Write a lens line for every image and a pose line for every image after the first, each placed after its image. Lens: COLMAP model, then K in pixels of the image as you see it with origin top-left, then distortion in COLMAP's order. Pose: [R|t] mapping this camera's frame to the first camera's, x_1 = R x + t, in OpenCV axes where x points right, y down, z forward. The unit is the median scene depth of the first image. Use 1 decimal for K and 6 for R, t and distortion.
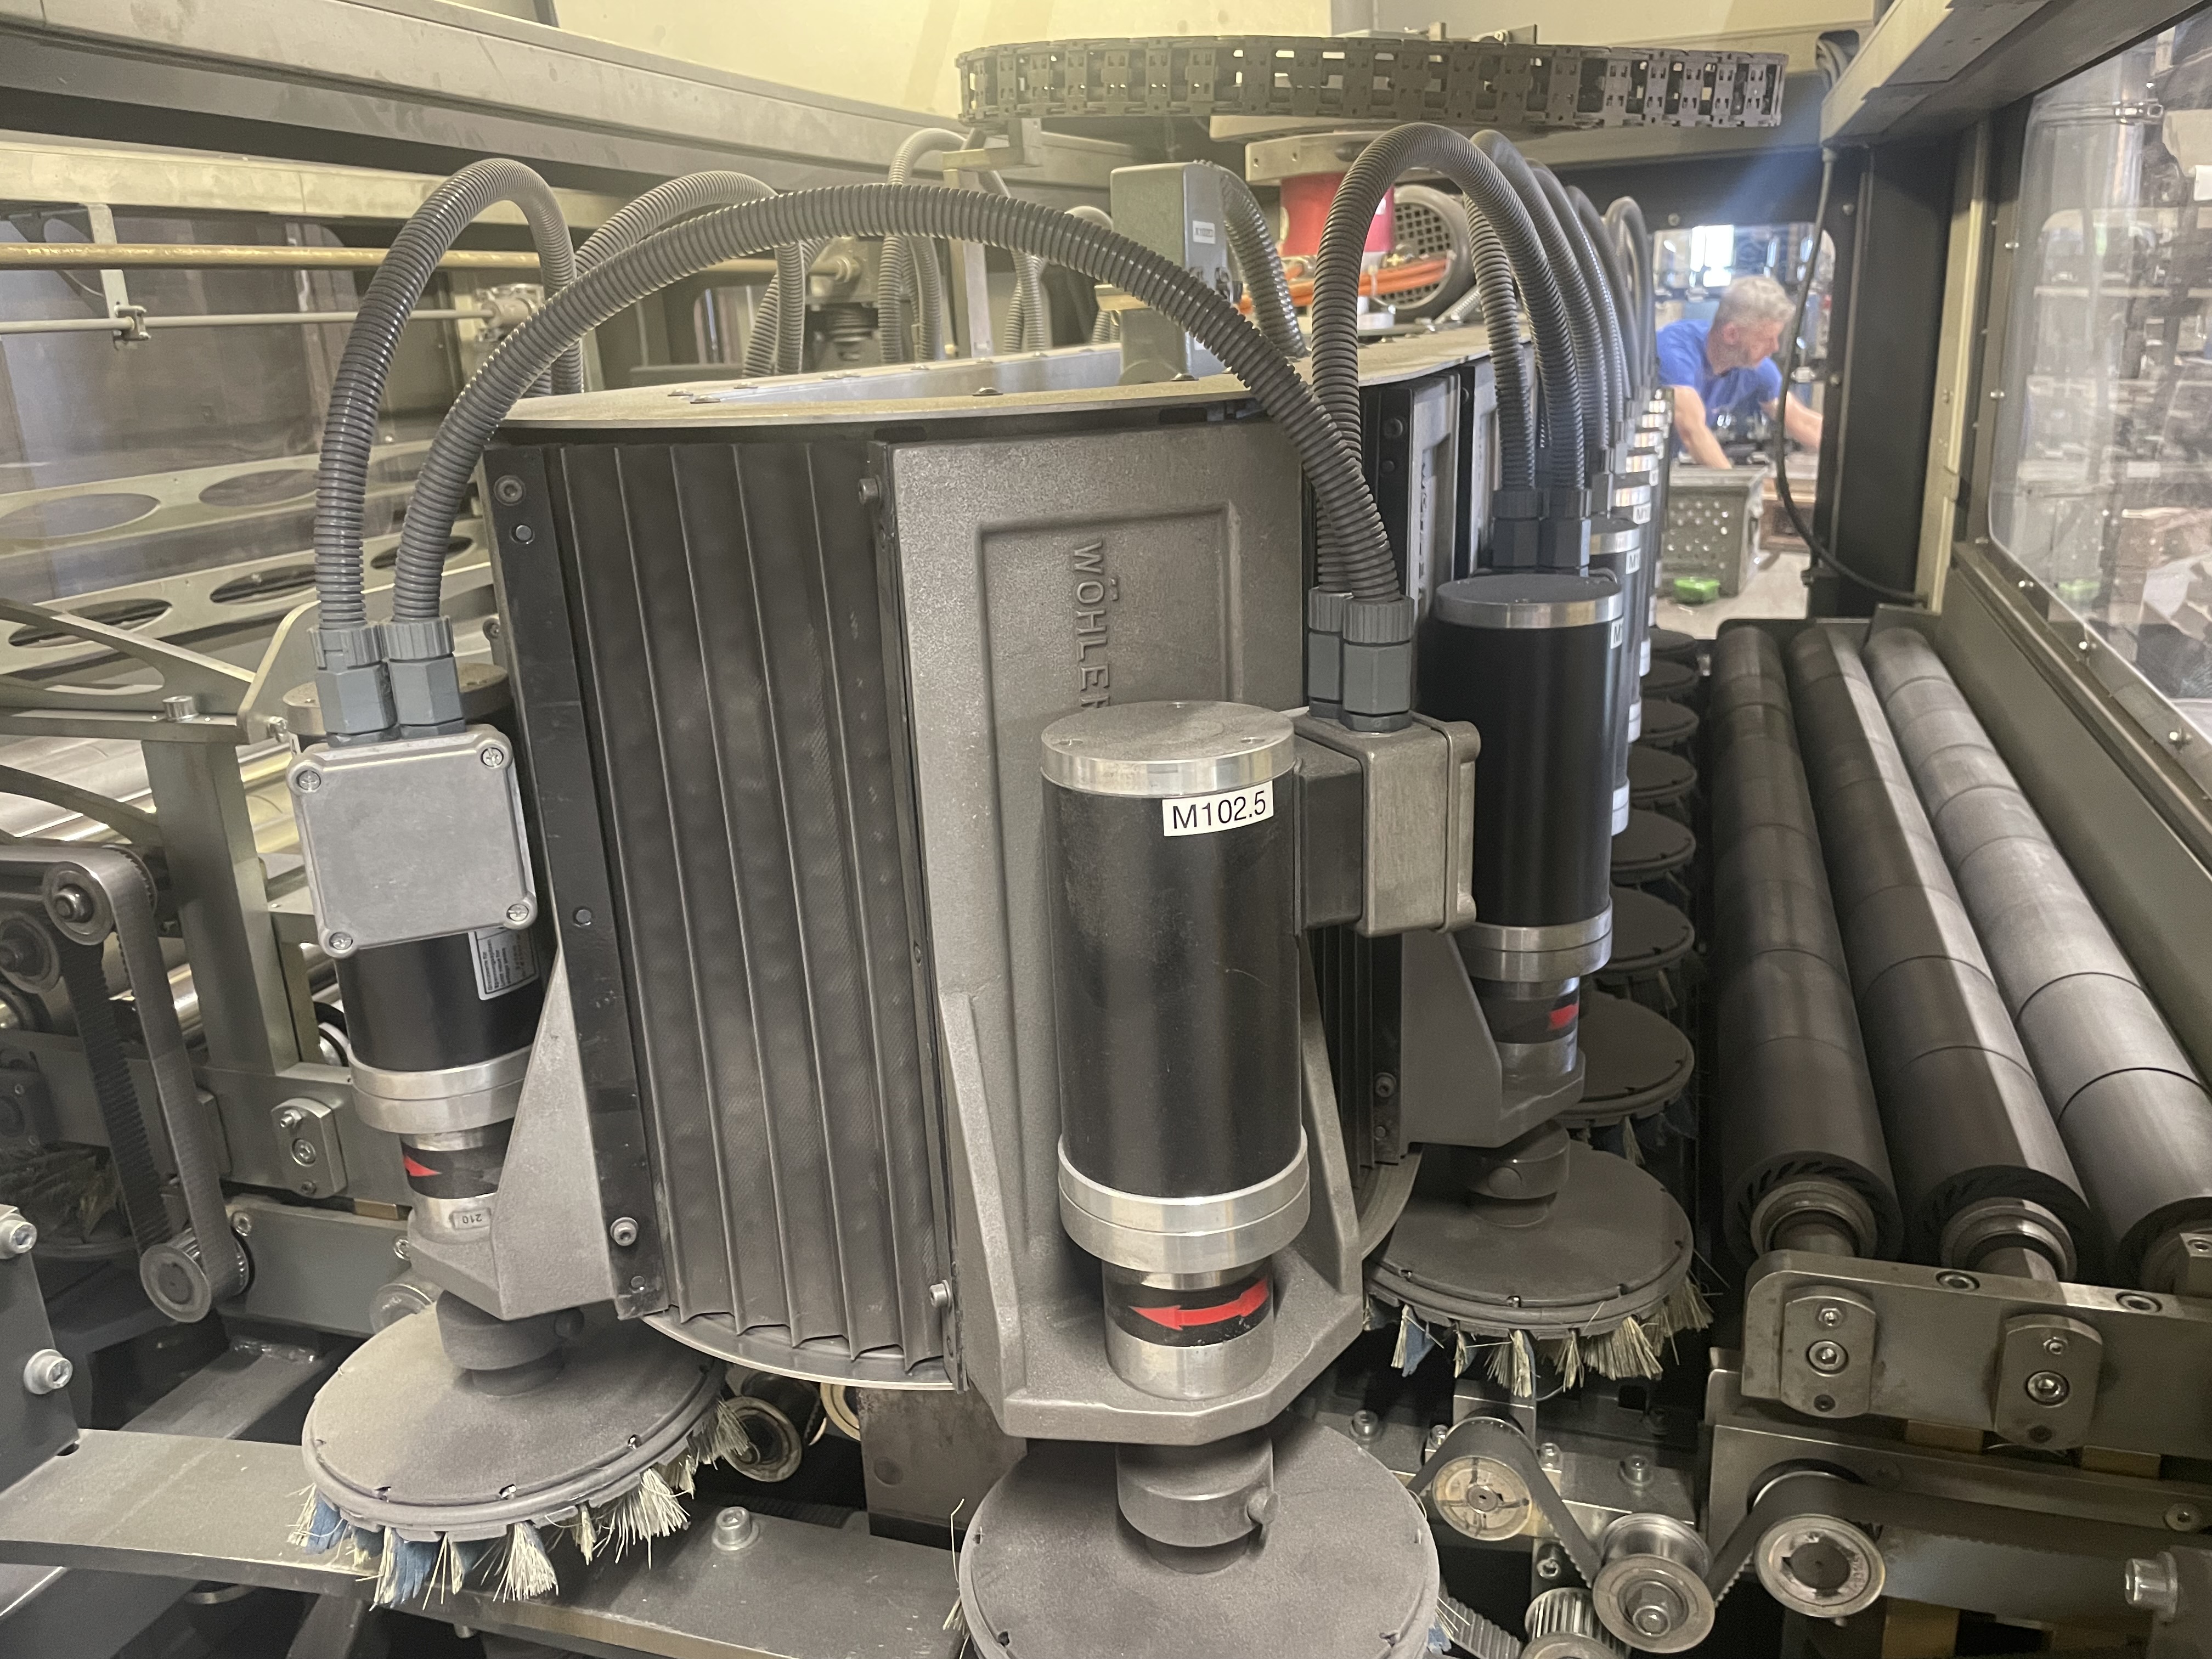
lens RADIAL K [[1684.2, 0, 1111.5], [0, 1684.2, 839.8], [0, 0, 1]] dist [0.011332, -0.038388]
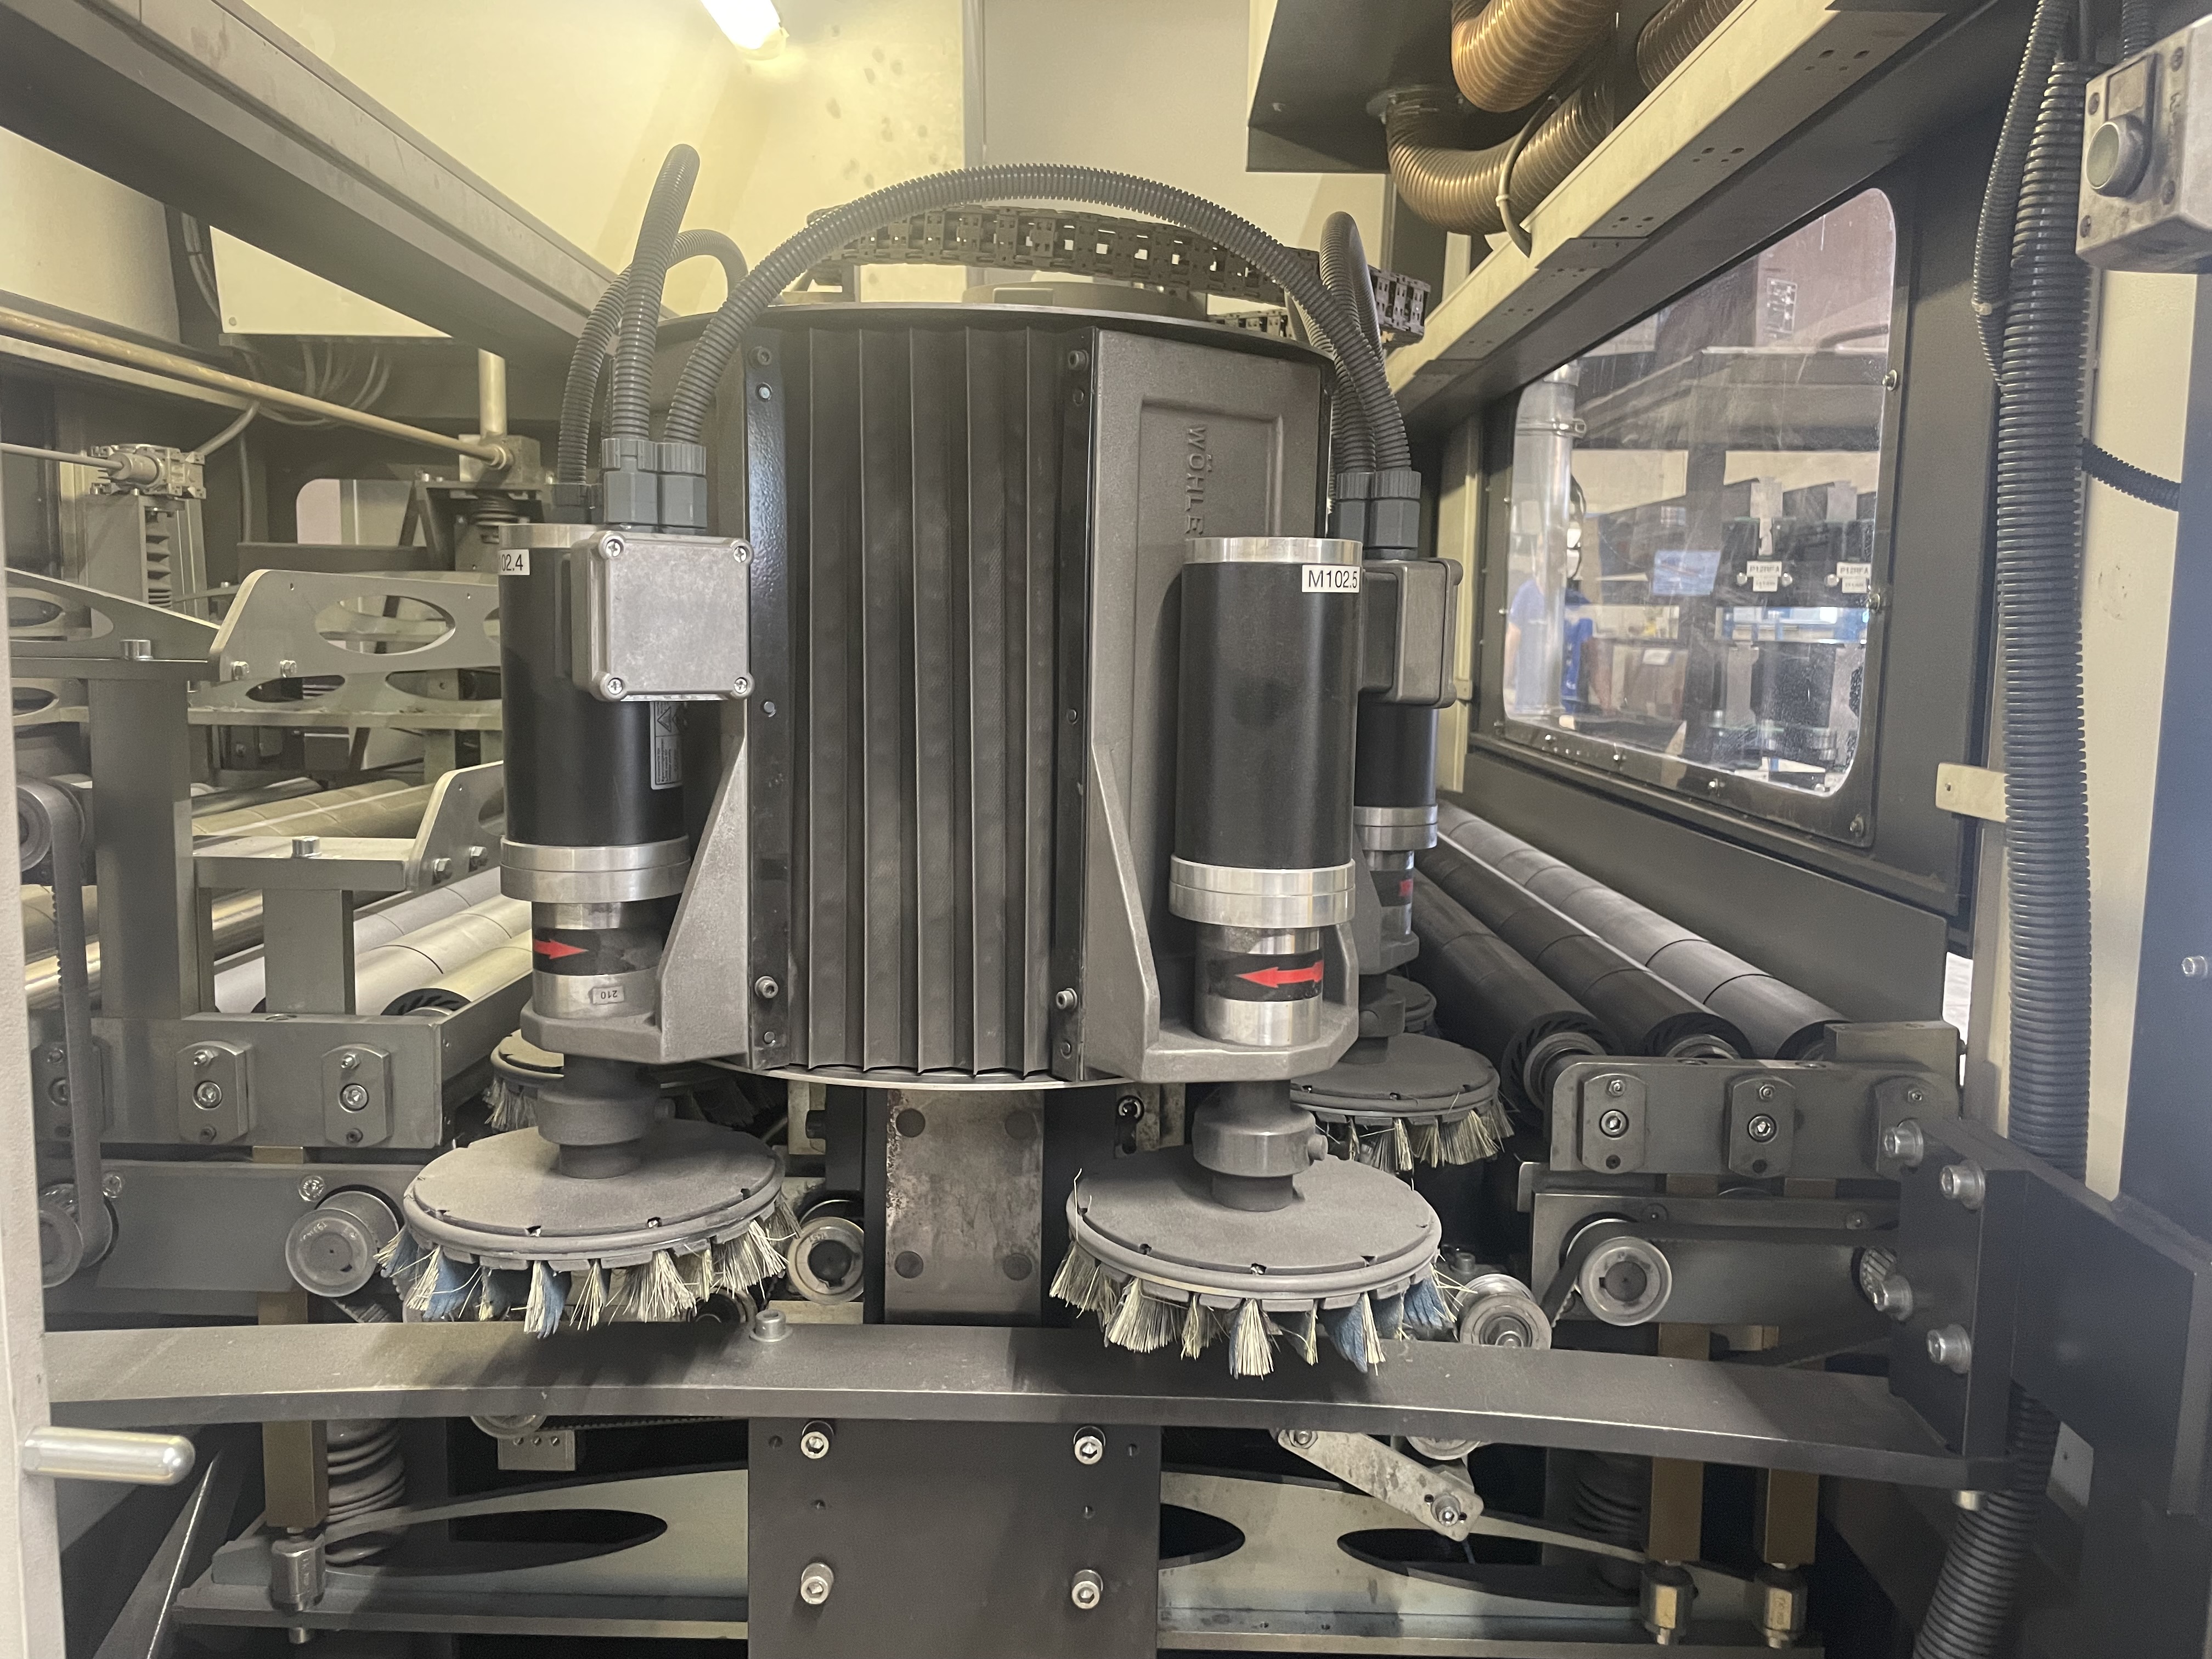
lens RADIAL K [[1684.2, 0, 1099.4], [0, 1684.2, 816.5], [0, 0, 1]] dist [0.011332, -0.038388]
pose [[0.951895, 0.031393, 0.304813, -0.400448], [0.028599, 0.981294, -0.190377, 0.322027], [-0.305088, 0.189936, 0.933191, -0.186867]]
